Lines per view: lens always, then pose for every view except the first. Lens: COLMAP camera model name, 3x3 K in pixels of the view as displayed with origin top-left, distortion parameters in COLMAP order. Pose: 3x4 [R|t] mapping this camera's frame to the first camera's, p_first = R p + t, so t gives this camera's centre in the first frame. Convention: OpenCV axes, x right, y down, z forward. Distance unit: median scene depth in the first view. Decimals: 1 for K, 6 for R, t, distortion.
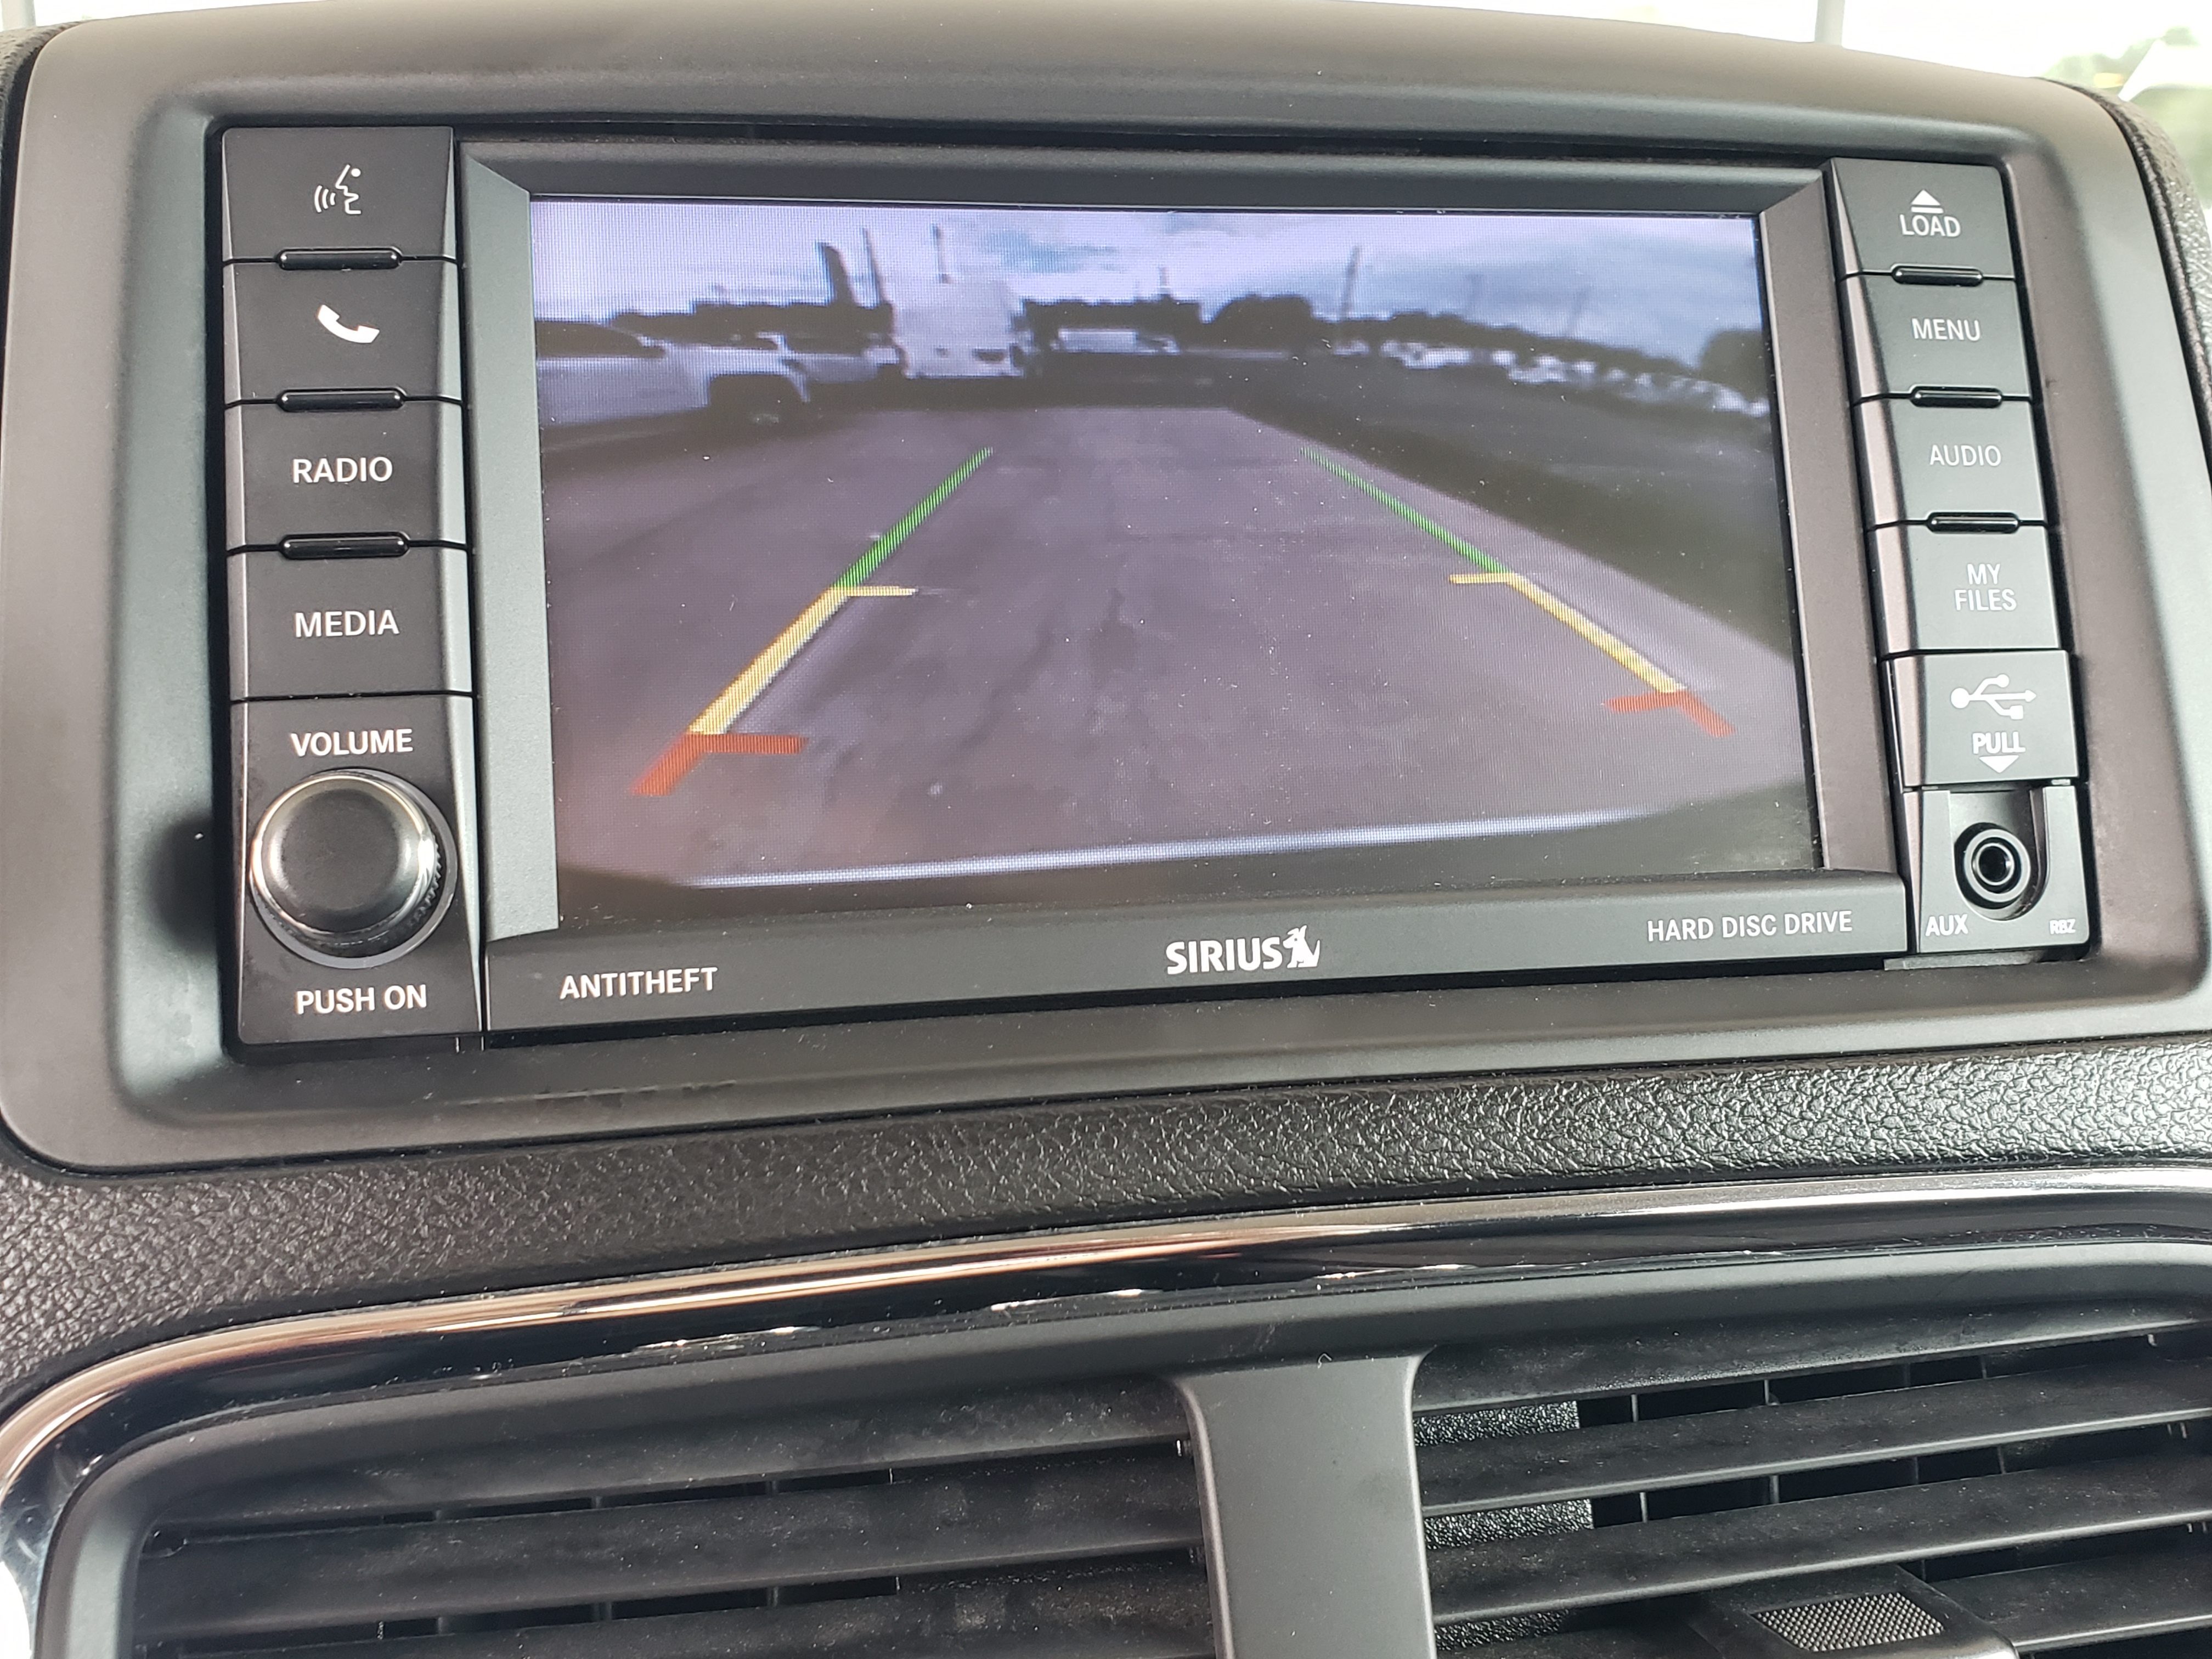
lens RADIAL K [[2027.7, 0, 1109.3], [0, 2027.7, 733.9], [0, 0, 1]] dist [0.133220, -0.287756]
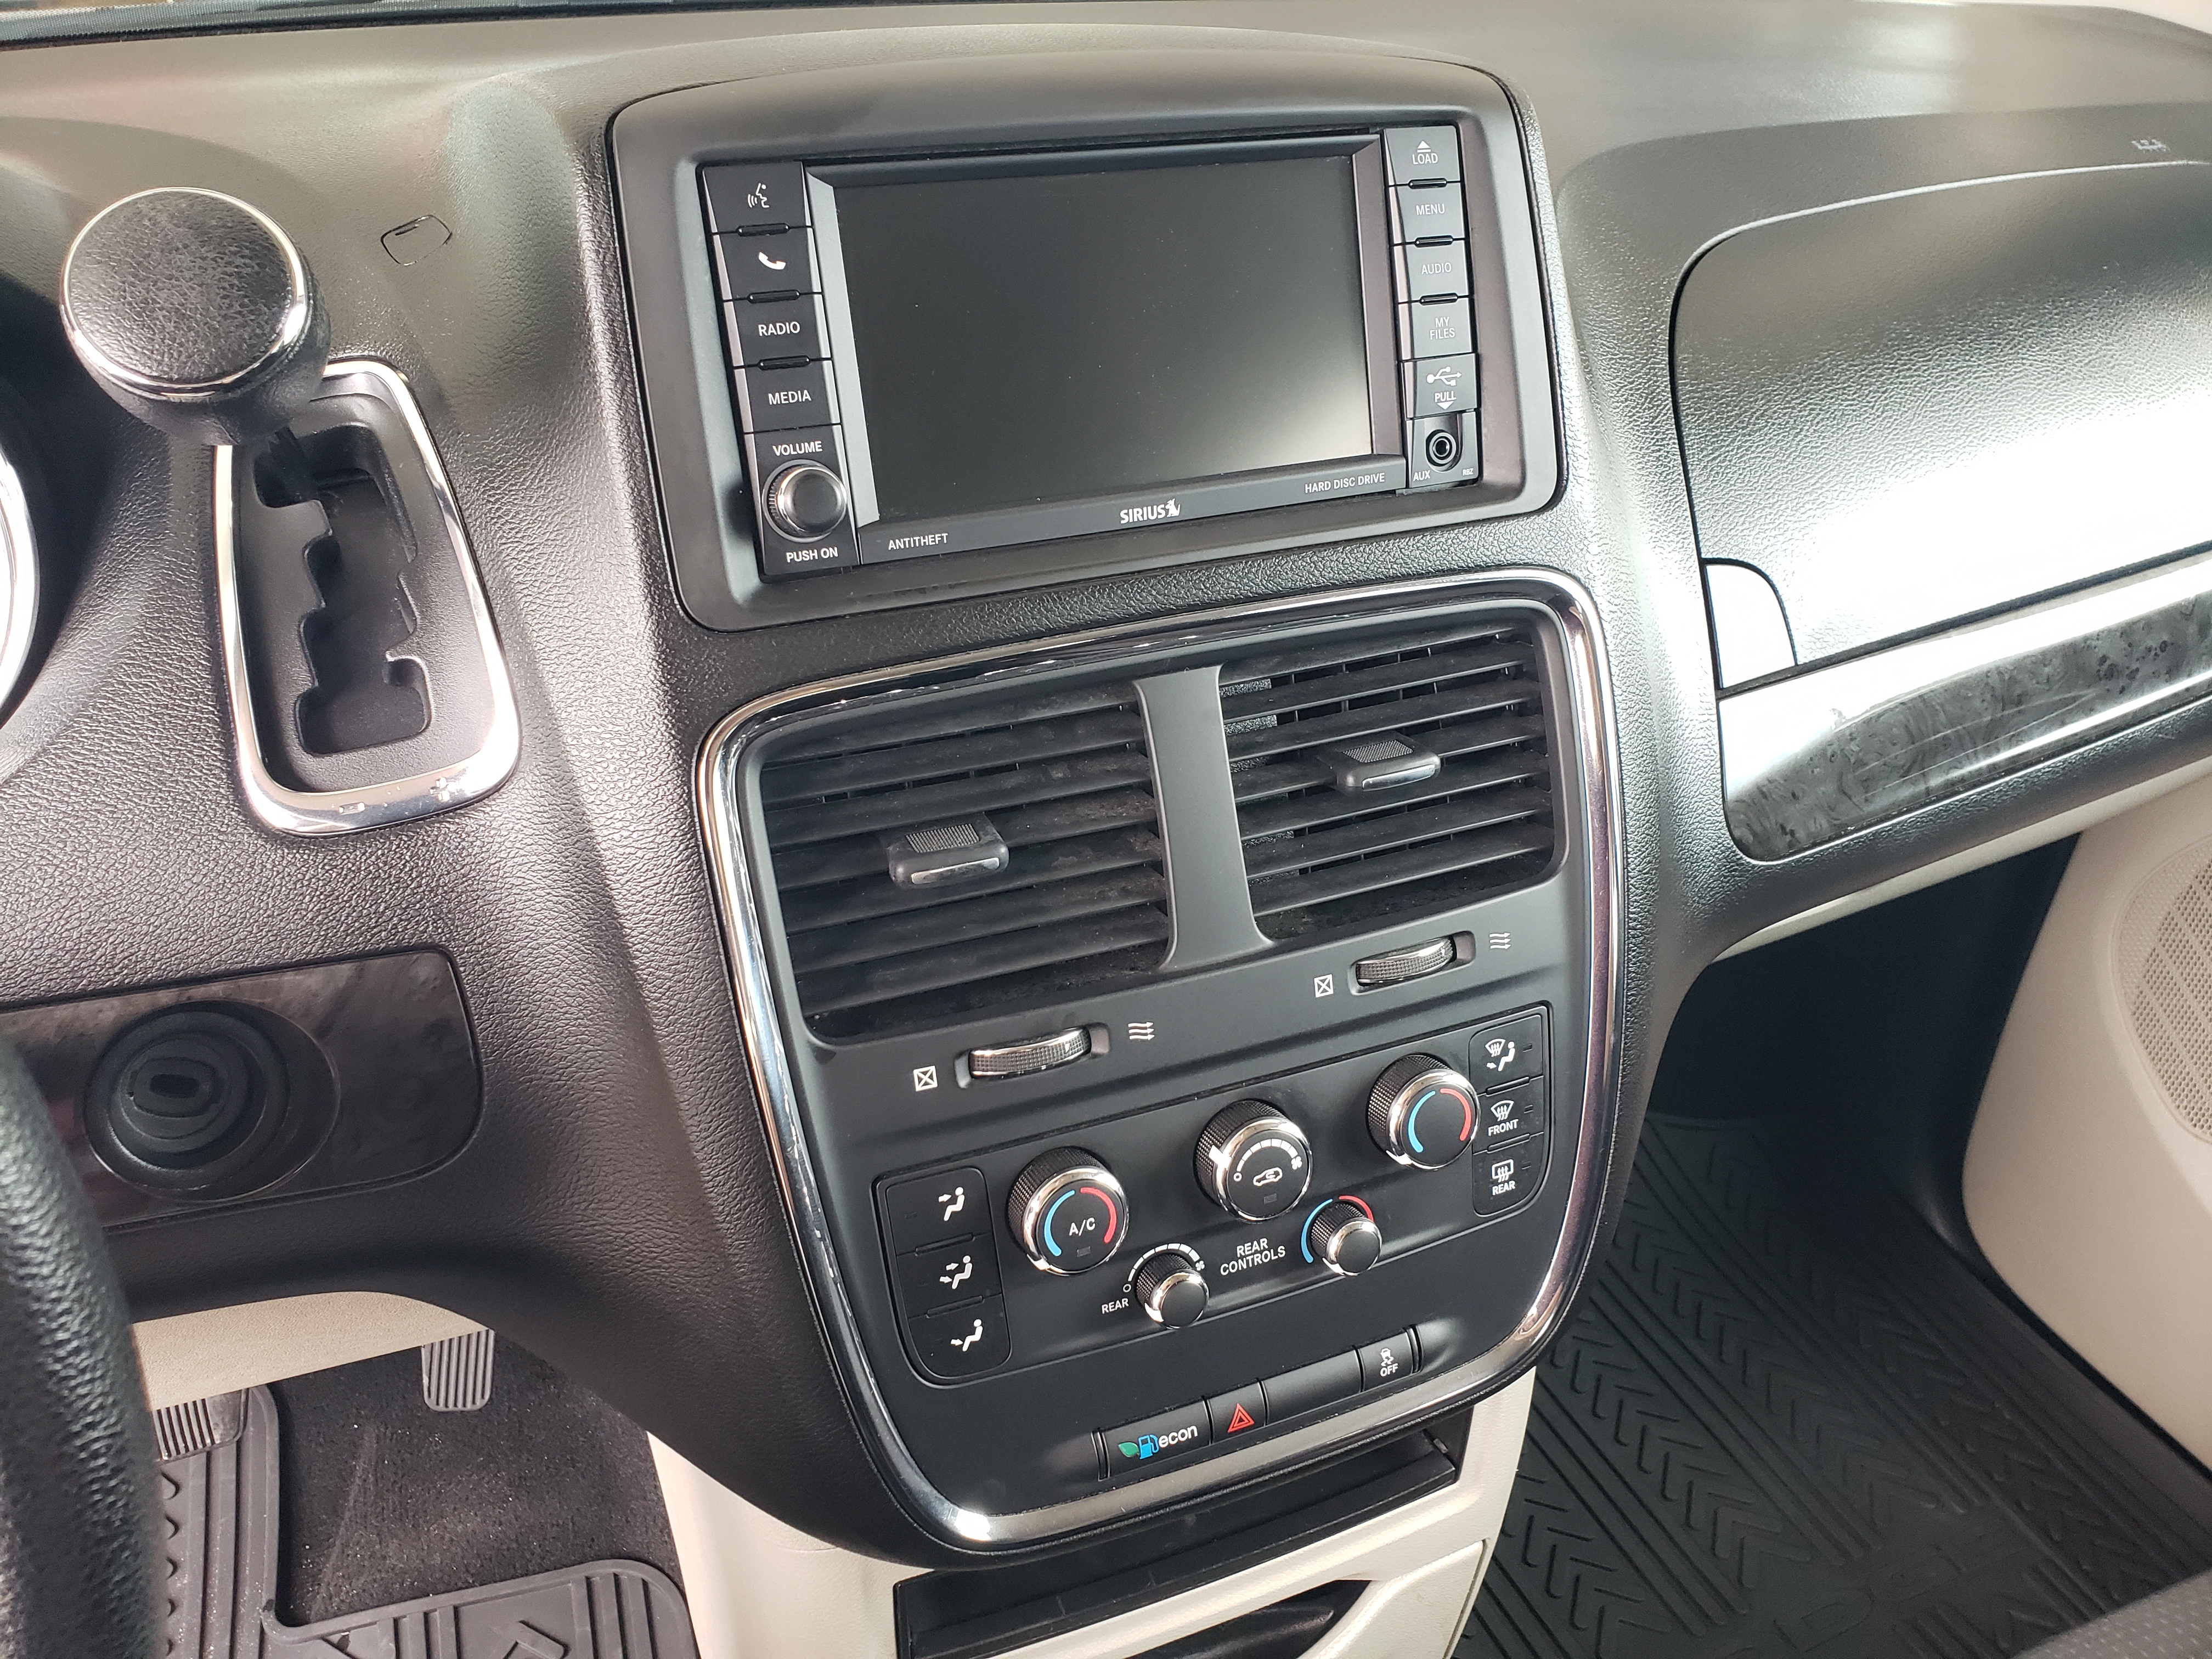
lens RADIAL K [[1833.2, 0, 1106.0], [0, 1833.2, 829.5], [0, 0, 1]] dist [0.029391, -0.000203]
pose [[0.976049, -0.094065, 0.196162, -0.407251], [0.024483, 0.943457, 0.330590, -0.234632], [-0.216167, -0.317869, 0.923164, -1.019586]]
